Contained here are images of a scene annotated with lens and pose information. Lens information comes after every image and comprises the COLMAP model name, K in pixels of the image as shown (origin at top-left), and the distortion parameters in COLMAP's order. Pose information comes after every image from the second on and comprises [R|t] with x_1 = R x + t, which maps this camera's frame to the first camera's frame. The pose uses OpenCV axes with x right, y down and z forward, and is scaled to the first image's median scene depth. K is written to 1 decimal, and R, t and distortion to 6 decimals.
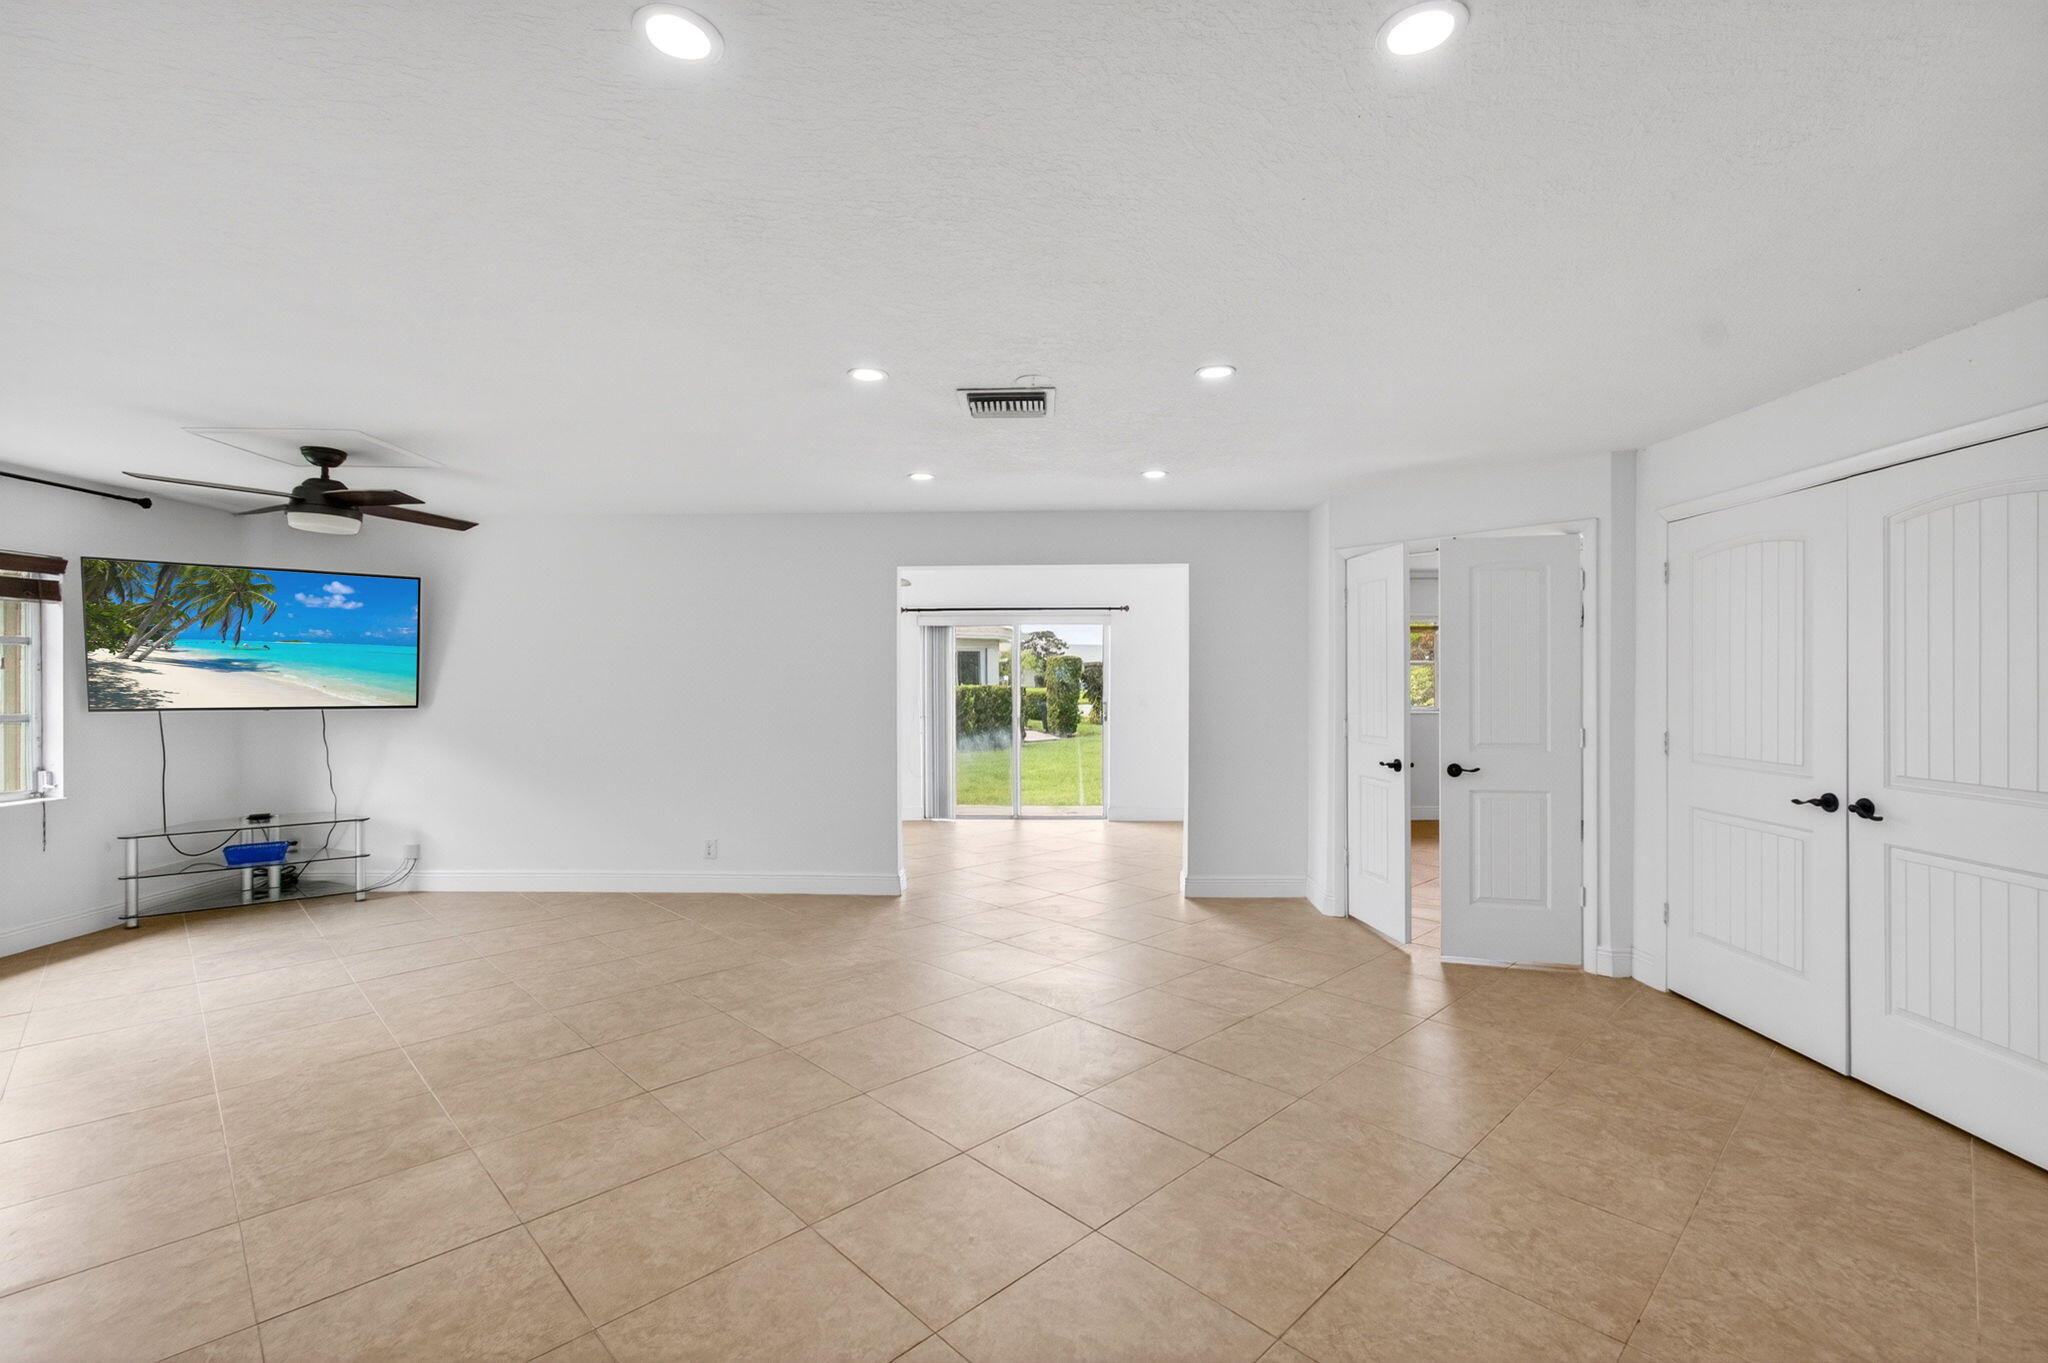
lens RADIAL K [[910.0, 0, 1024.0], [0, 910.0, 681.5], [0, 0, 1]] dist [-0.011542, 0.014006]
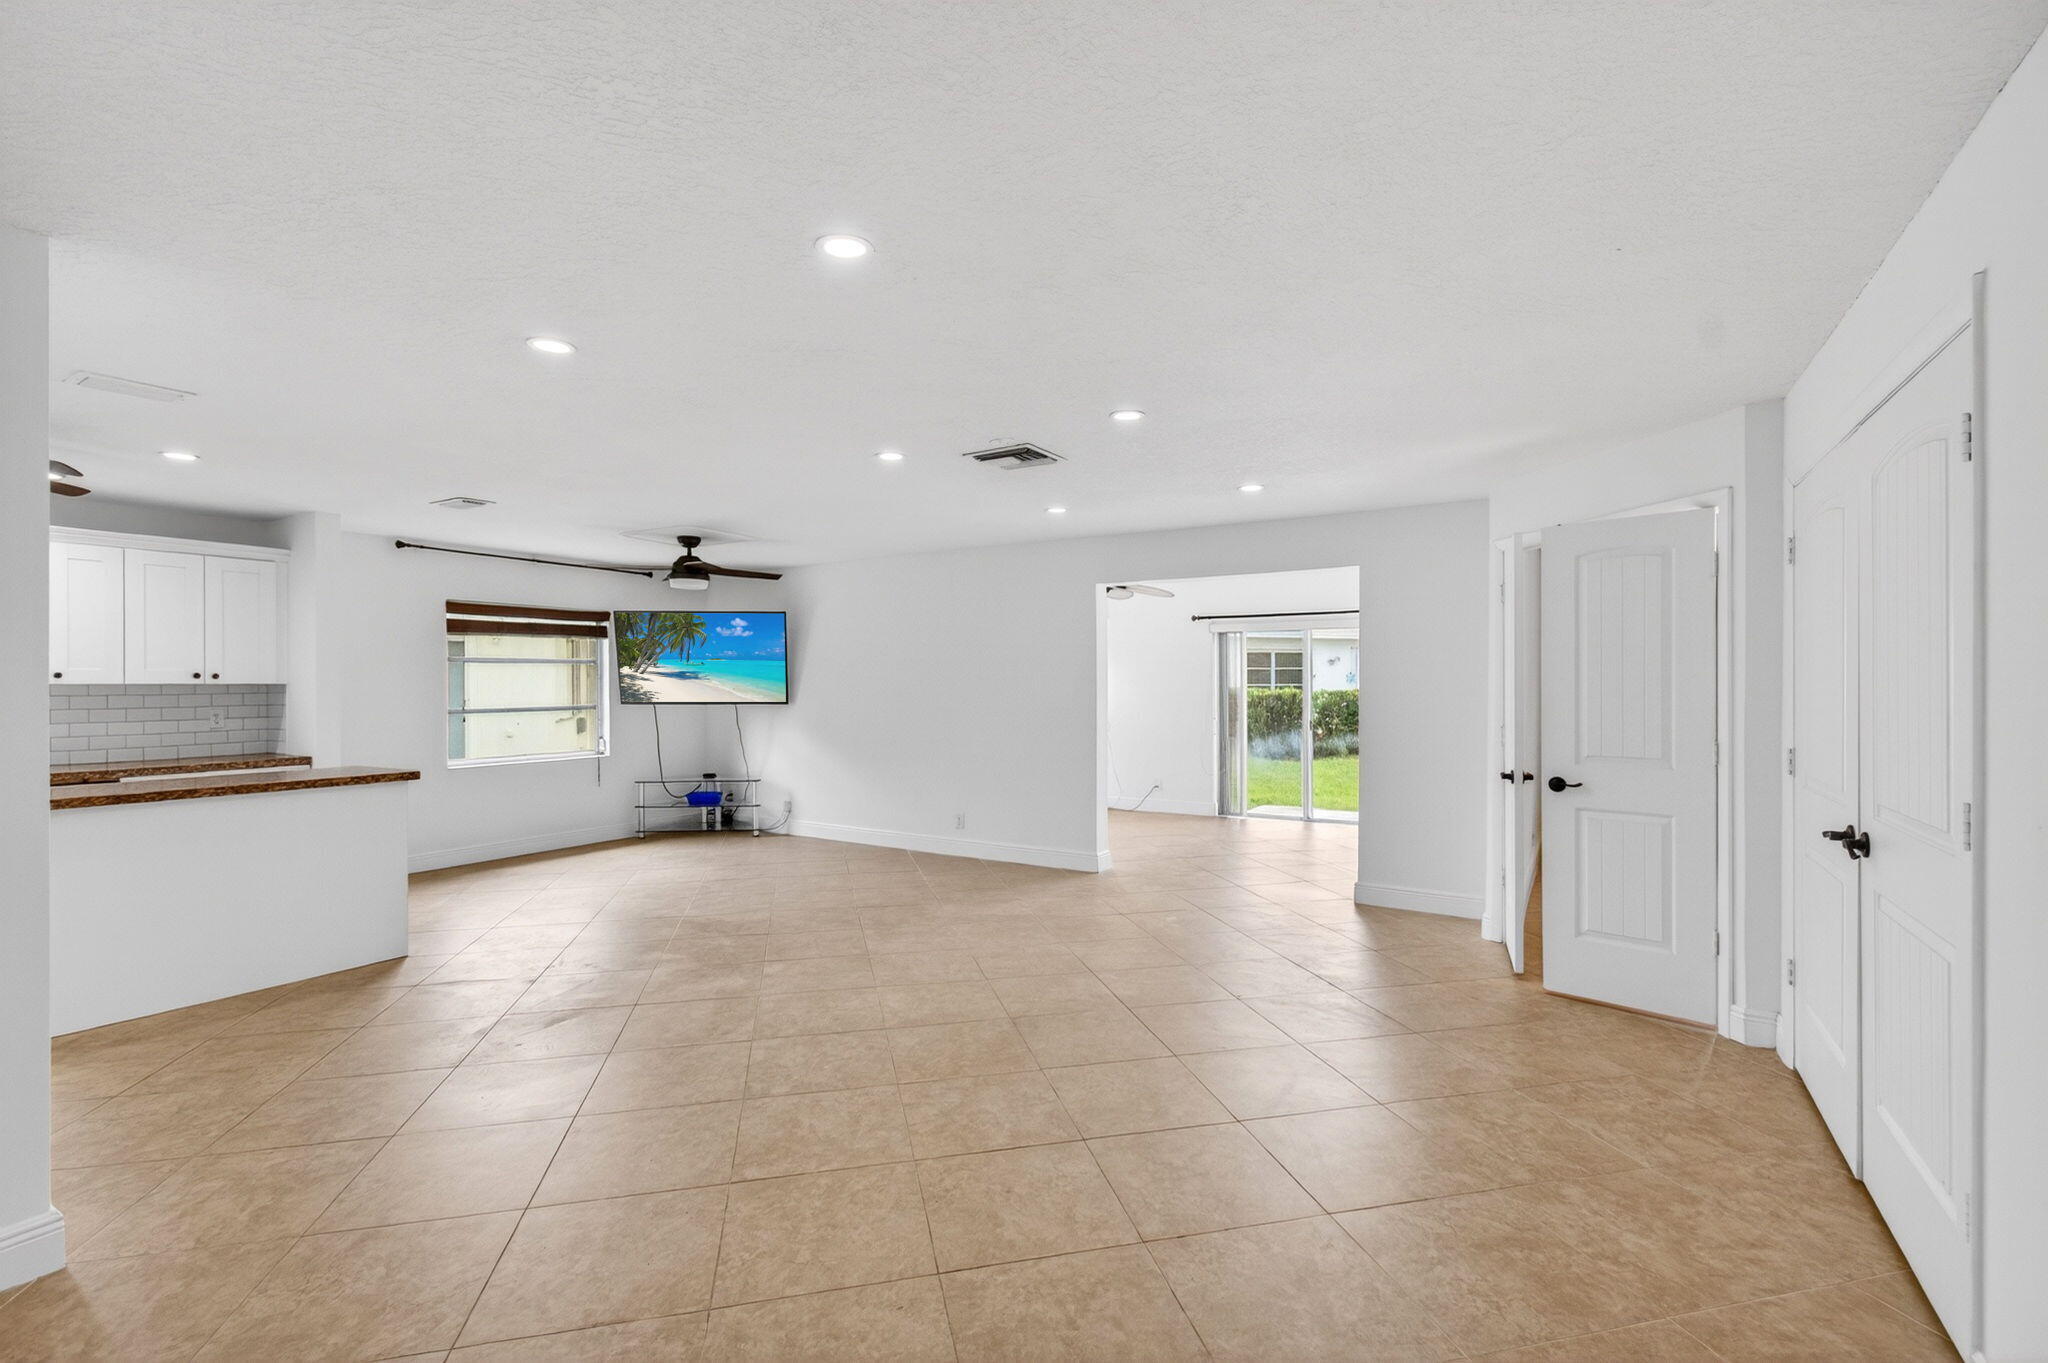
lens RADIAL K [[904.7, 0, 1002.5], [0, 904.7, 688.3], [0, 0, 1]] dist [-0.001383, 0.000255]
pose [[0.853259, 0.000555, -0.521486, 0.404691], [0.001590, 0.999992, 0.003666, -0.000653], [0.521484, -0.003958, 0.853252, -0.037345]]
